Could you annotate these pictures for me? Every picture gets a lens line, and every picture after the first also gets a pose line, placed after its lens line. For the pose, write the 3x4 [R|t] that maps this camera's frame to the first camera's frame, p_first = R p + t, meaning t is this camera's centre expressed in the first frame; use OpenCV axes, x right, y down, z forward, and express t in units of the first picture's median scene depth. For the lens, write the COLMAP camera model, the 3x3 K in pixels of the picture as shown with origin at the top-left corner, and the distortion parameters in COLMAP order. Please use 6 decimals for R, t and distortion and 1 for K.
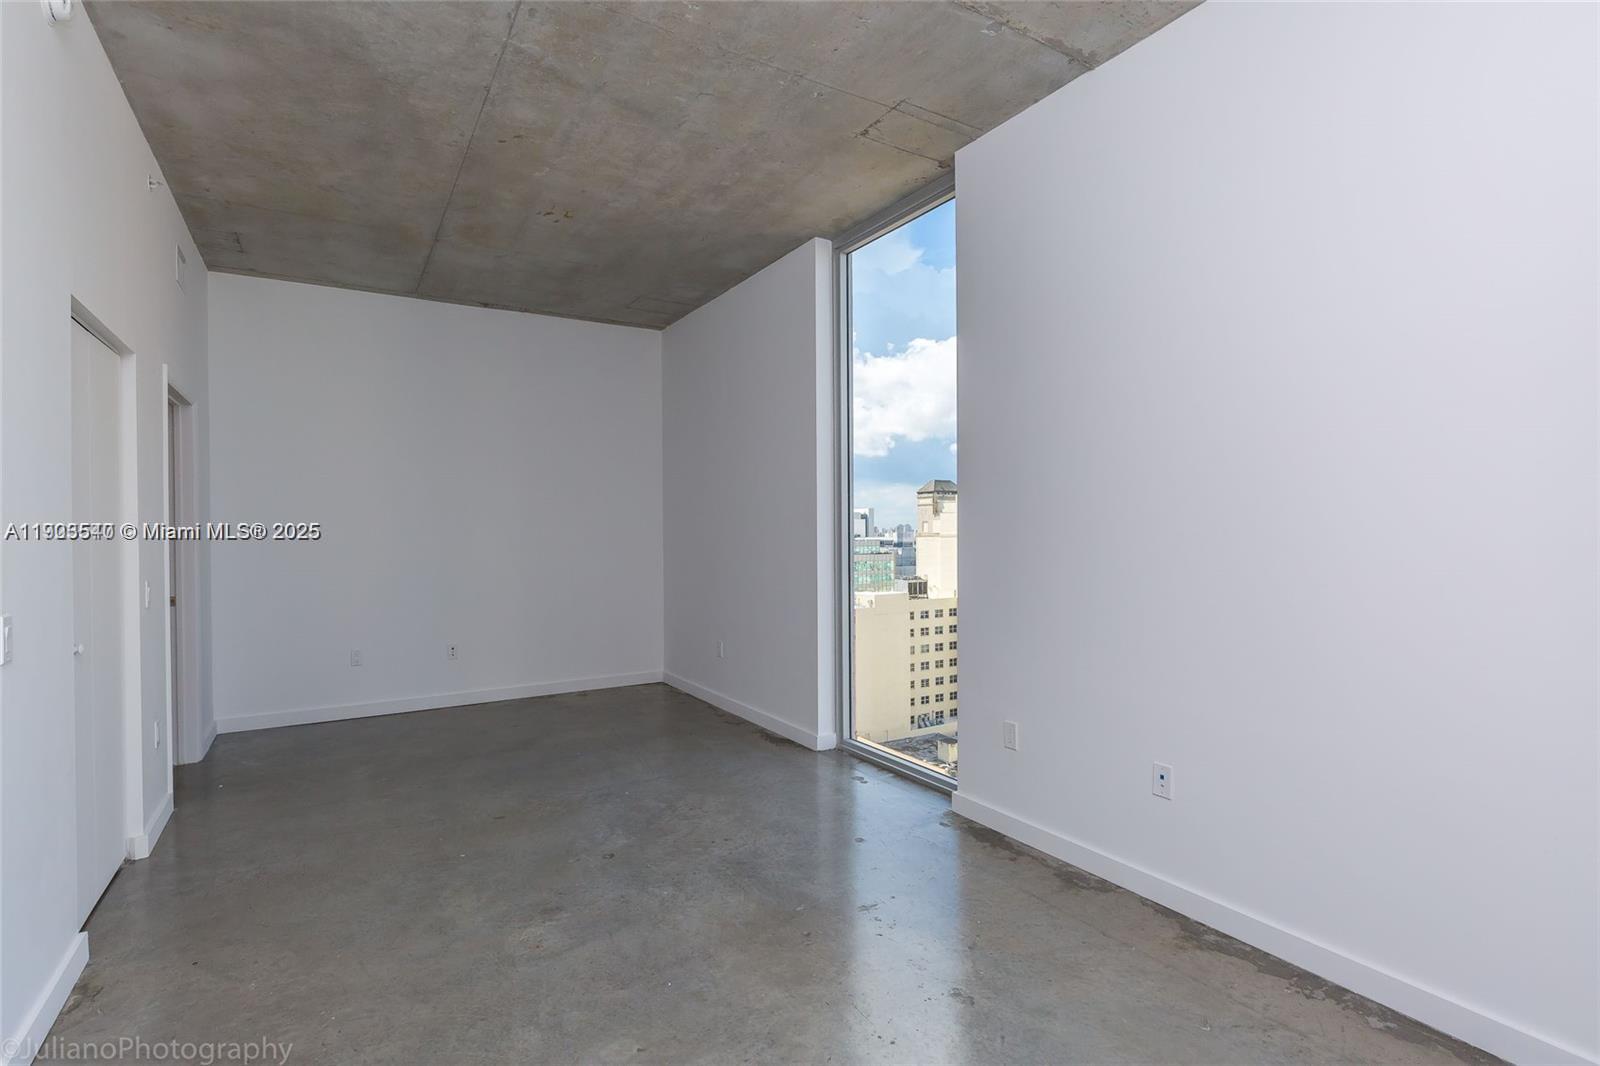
lens RADIAL K [[770.8, 0, 800.0], [0, 770.8, 533.0], [0, 0, 1]] dist [-0.001891, -0.000195]
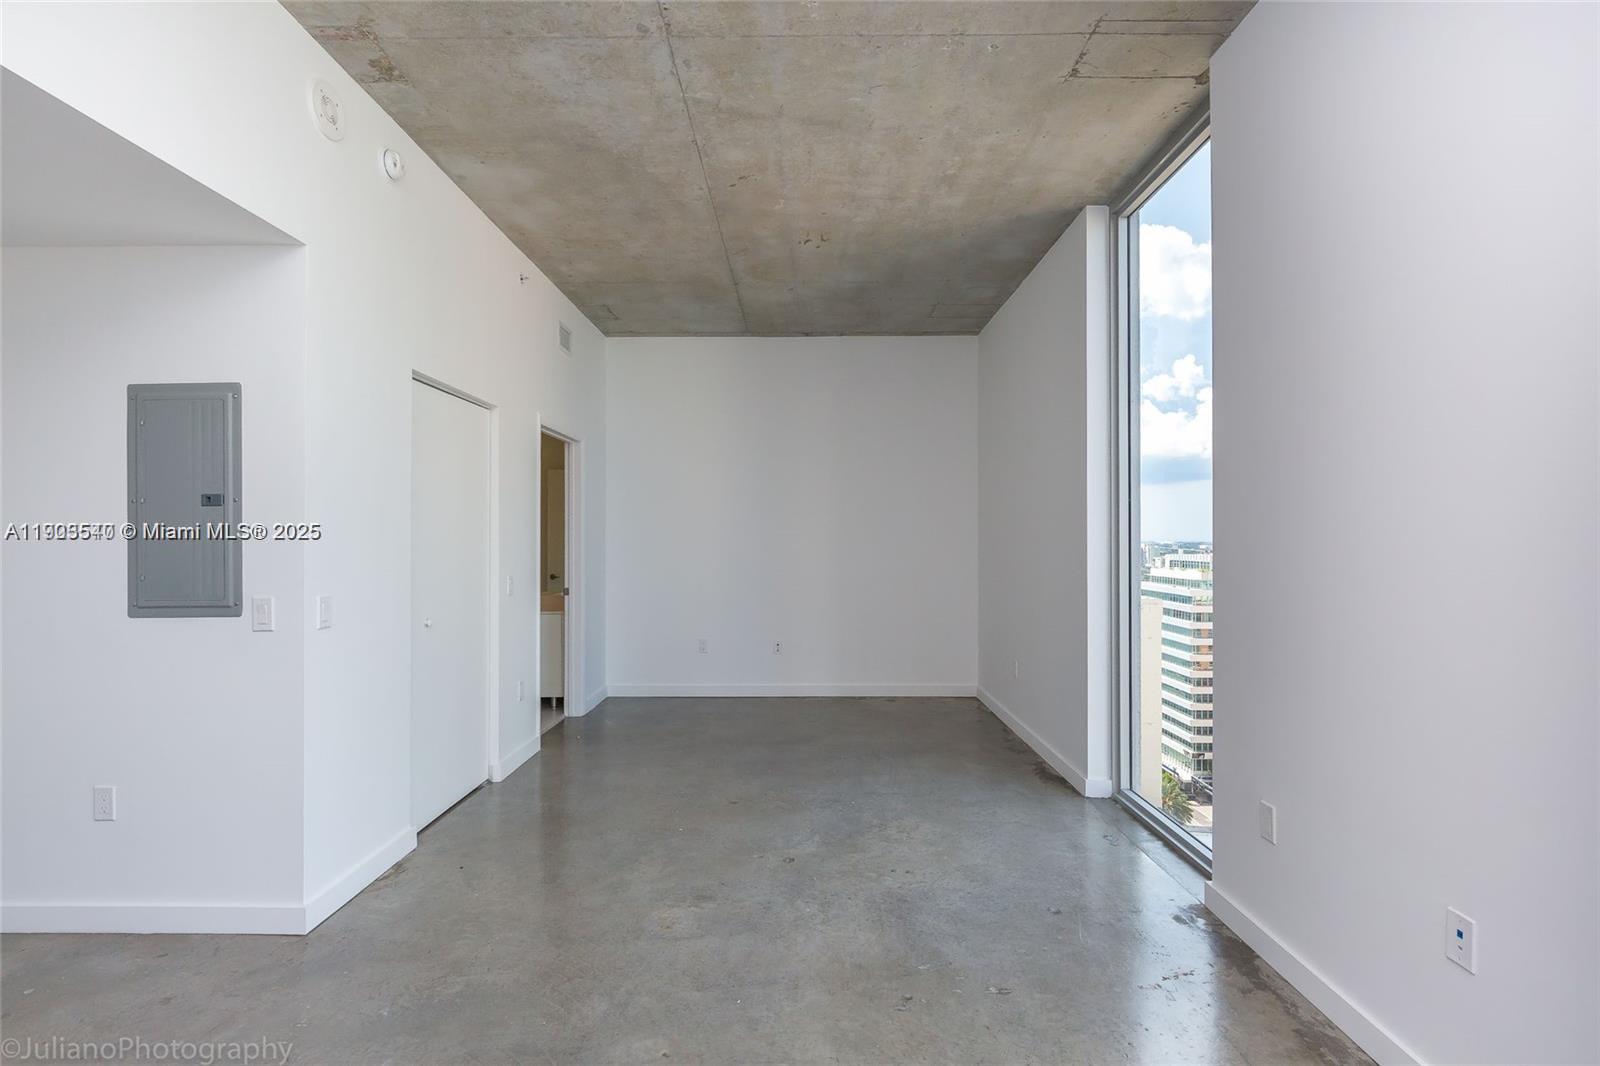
lens RADIAL K [[758.4, 0, 800.0], [0, 758.4, 533.0], [0, 0, 1]] dist [0.000721, -0.000548]
pose [[0.848245, 0.002680, -0.529598, 0.249818], [-0.009224, 0.999910, -0.009715, -0.002661], [0.529524, 0.013126, 0.848193, 0.129200]]
